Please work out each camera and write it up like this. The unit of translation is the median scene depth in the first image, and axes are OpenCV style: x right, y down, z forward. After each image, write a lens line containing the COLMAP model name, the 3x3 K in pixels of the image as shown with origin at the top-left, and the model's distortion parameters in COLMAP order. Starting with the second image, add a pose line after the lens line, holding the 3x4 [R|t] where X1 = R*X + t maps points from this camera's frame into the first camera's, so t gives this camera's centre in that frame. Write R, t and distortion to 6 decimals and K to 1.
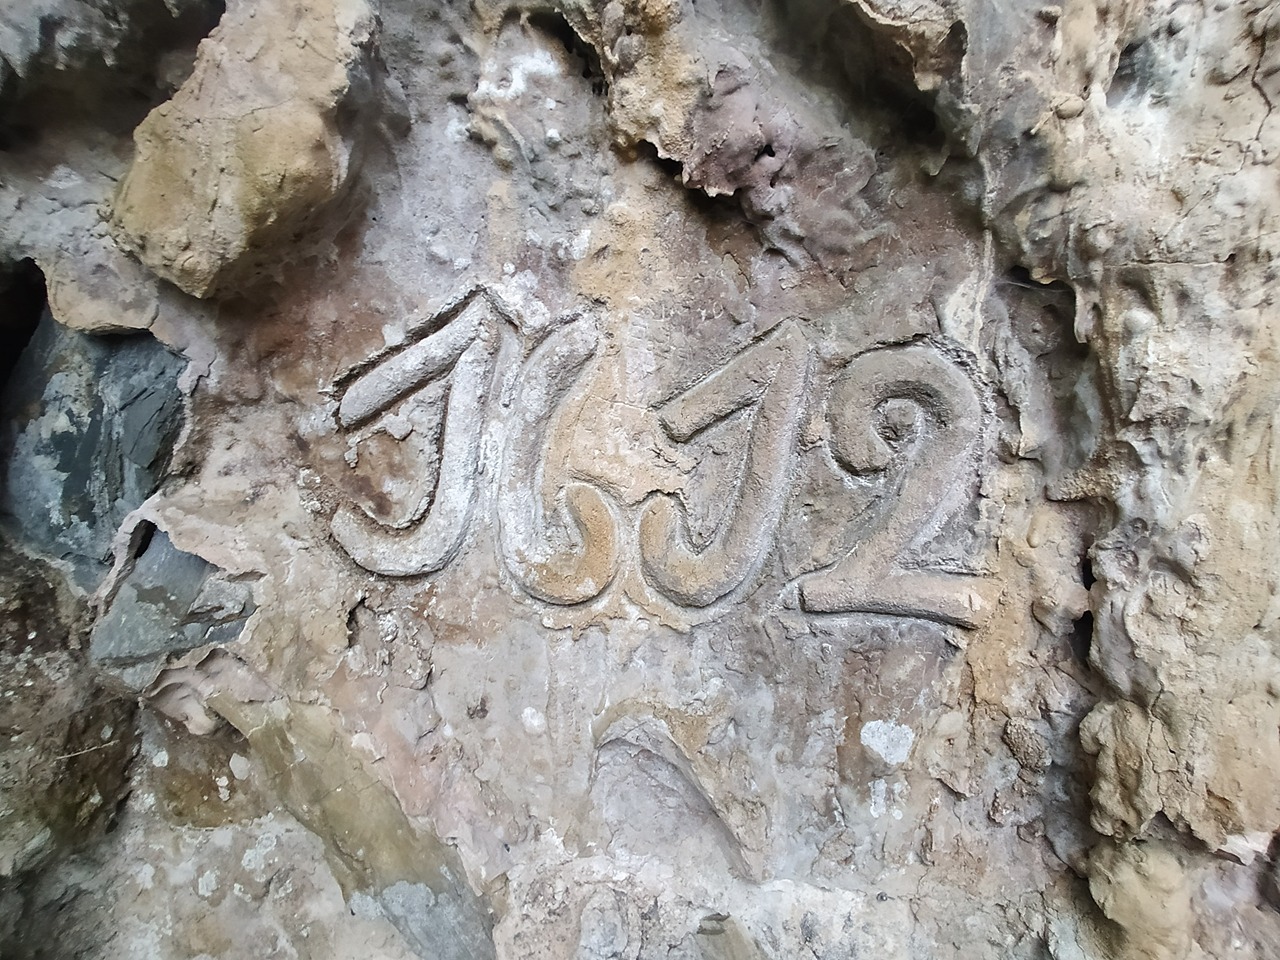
lens RADIAL K [[585.8, 0, 639.1], [0, 585.8, 474.2], [0, 0, 1]] dist [-0.012856, 0.005475]
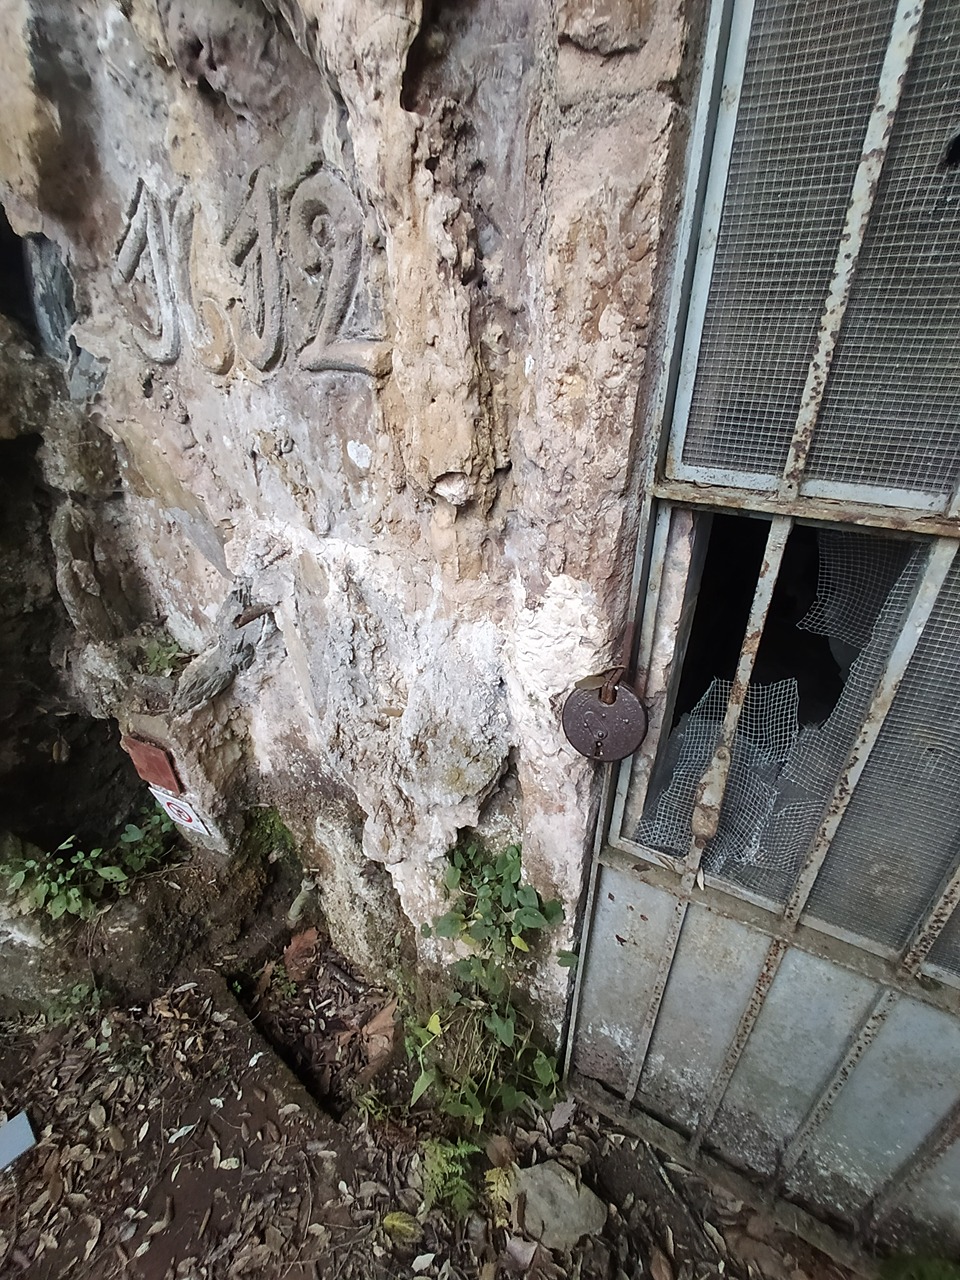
lens RADIAL K [[585.8, 0, 478.9], [0, 585.8, 637.3], [0, 0, 1]] dist [-0.012856, 0.005475]
pose [[0.874693, 0.169157, -0.454201, 1.649417], [0.007847, 0.932054, 0.362234, 0.349374], [0.484614, -0.320407, 0.813934, -0.408552]]
